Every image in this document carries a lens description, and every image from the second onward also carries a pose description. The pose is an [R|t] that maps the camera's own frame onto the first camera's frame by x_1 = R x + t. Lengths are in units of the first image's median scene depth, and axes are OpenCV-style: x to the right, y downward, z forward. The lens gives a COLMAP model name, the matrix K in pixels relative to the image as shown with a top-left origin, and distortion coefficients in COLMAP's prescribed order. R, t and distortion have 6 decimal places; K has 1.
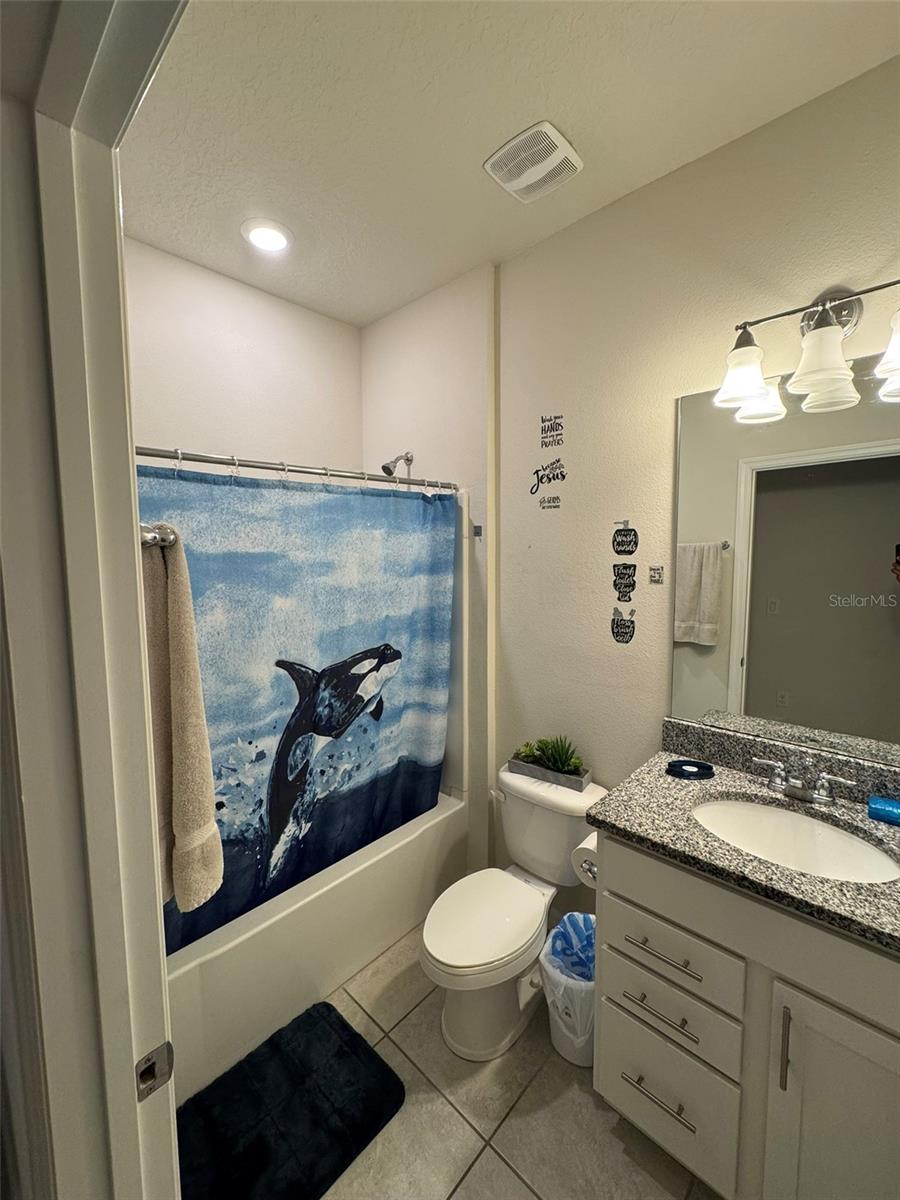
lens RADIAL K [[475.8, 0, 451.6], [0, 475.8, 595.3], [0, 0, 1]] dist [-0.002733, 0.000291]
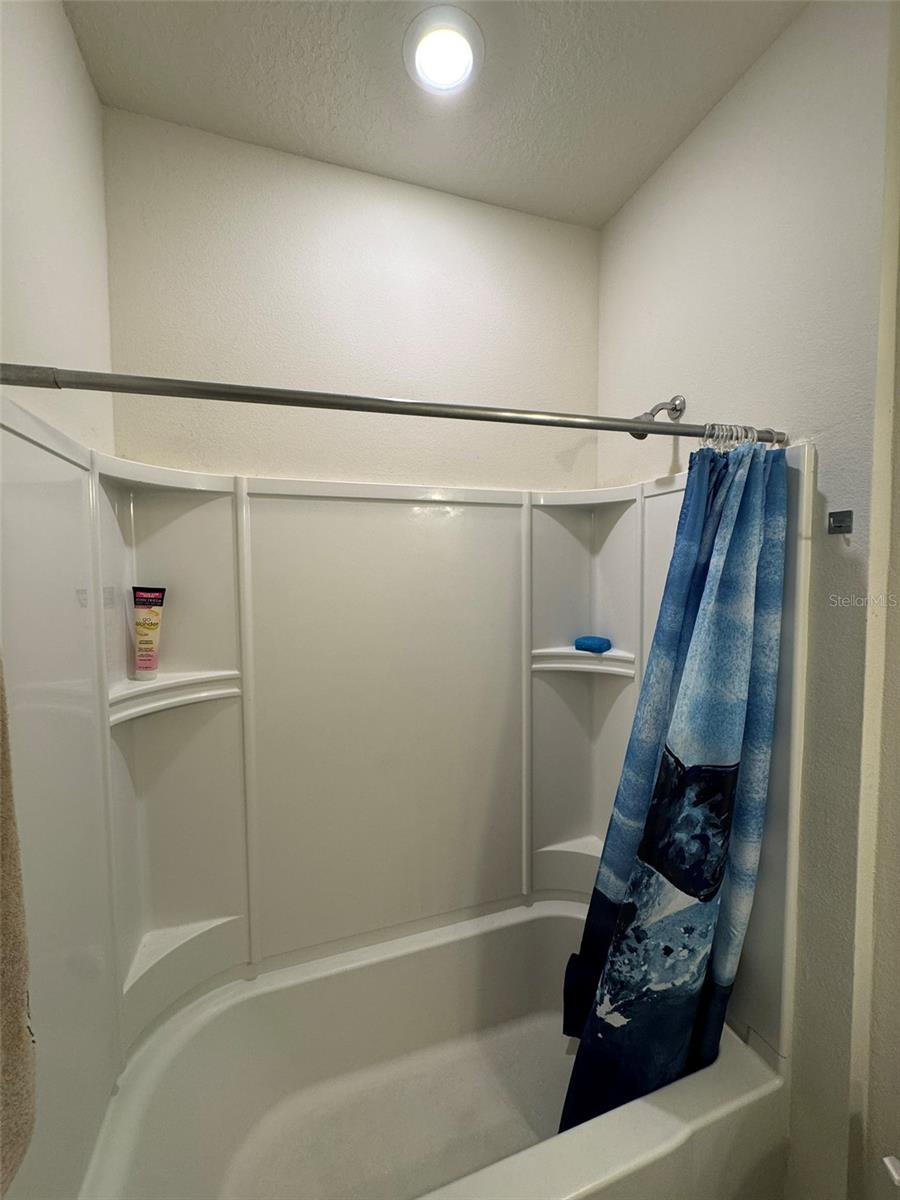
lens RADIAL K [[475.8, 0, 454.4], [0, 475.8, 596.2], [0, 0, 1]] dist [-0.002733, 0.000291]
pose [[0.881437, 0.025219, -0.471627, -0.079662], [-0.041319, 0.998862, -0.023810, -0.052744], [0.470490, 0.040474, 0.881477, 0.592460]]
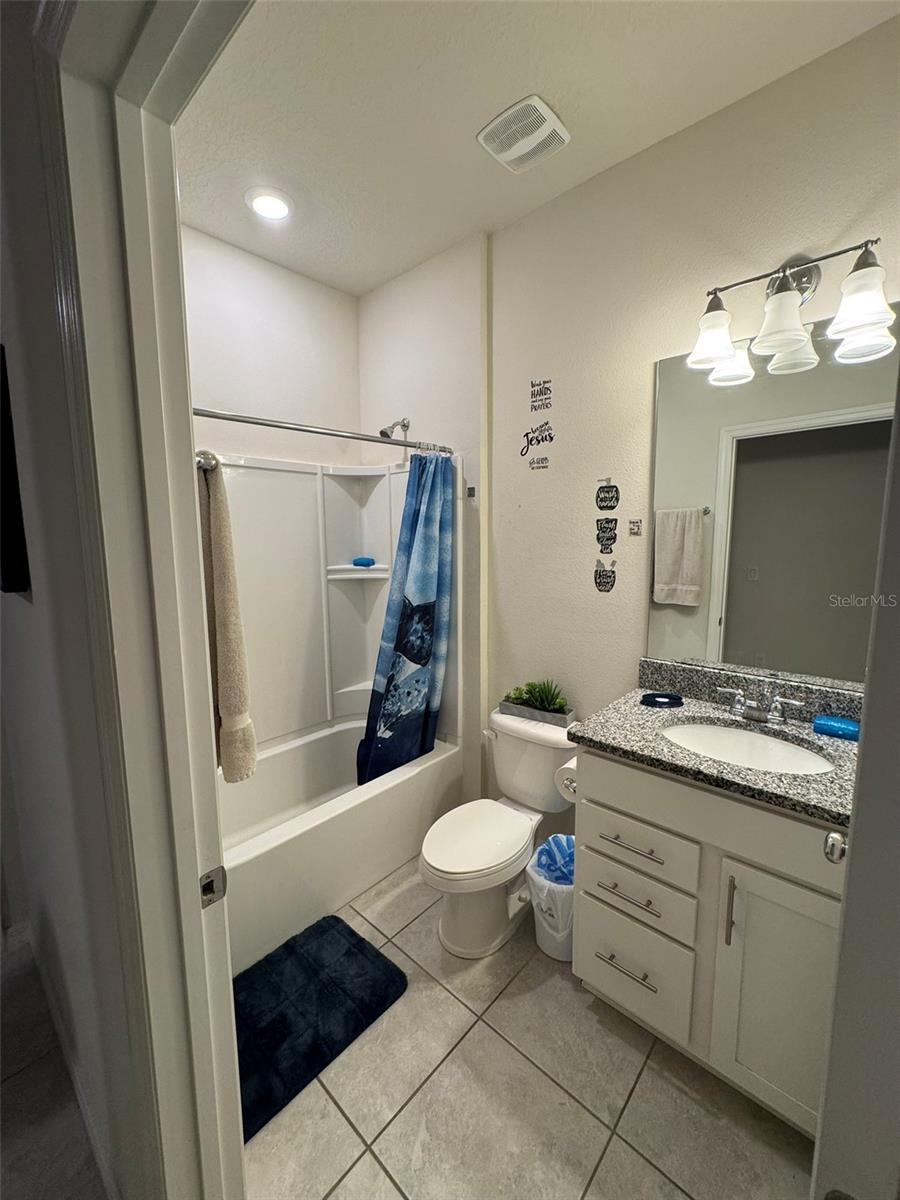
lens RADIAL K [[475.8, 0, 450.8], [0, 475.8, 595.3], [0, 0, 1]] dist [-0.002733, 0.000291]
pose [[0.999923, -0.002138, 0.012235, -0.005523], [0.001682, 0.999307, 0.037183, 0.077561], [-0.012306, -0.037160, 0.999234, -0.096025]]
